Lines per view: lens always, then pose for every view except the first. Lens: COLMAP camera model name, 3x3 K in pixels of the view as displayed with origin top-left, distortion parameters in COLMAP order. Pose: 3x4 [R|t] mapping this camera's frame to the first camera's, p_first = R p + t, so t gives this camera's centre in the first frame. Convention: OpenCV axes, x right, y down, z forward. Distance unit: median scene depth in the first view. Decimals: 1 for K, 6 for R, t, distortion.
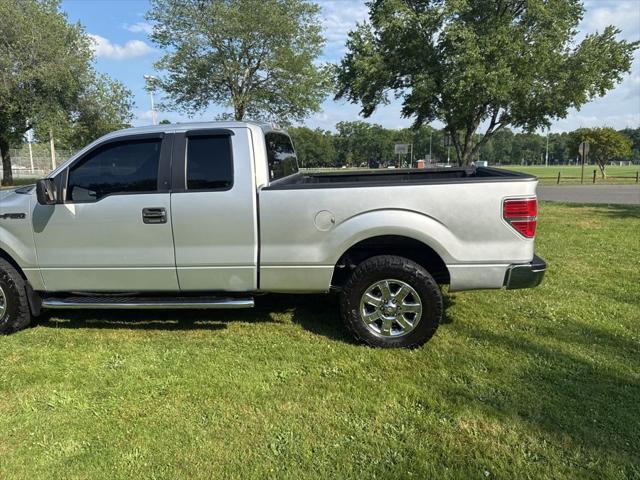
lens RADIAL K [[450.8, 0, 318.9], [0, 450.8, 235.8], [0, 0, 1]] dist [0.023775, -0.035202]
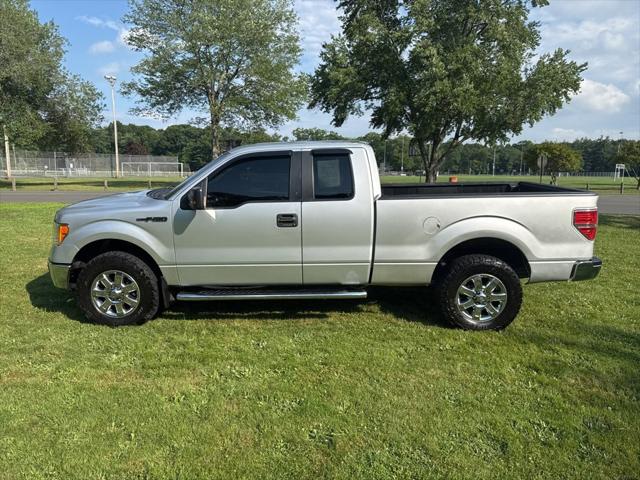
lens RADIAL K [[450.8, 0, 316.9], [0, 450.8, 236.2], [0, 0, 1]] dist [0.023775, -0.035202]
pose [[0.994963, 0.005326, 0.100104, -0.342326], [-0.004189, 0.999924, -0.011564, 0.008705], [-0.100158, 0.011086, 0.994910, -0.151565]]
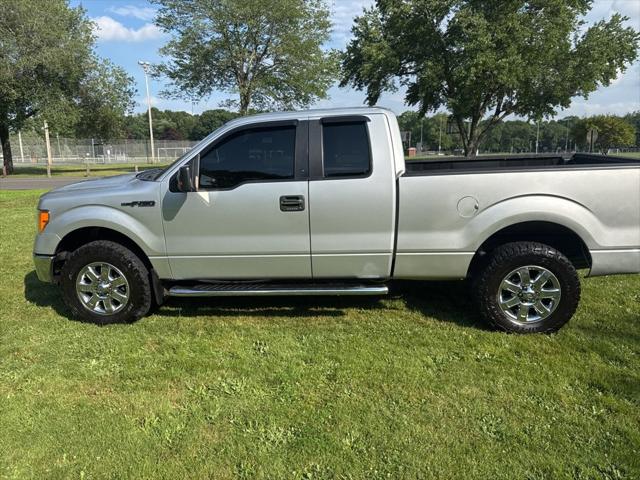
lens RADIAL K [[450.8, 0, 317.8], [0, 450.8, 236.5], [0, 0, 1]] dist [0.023775, -0.035202]
pose [[0.999715, -0.005196, 0.023284, -0.280086], [0.004563, 0.999621, 0.027153, 0.002167], [-0.023416, -0.027039, 0.999360, 0.002222]]
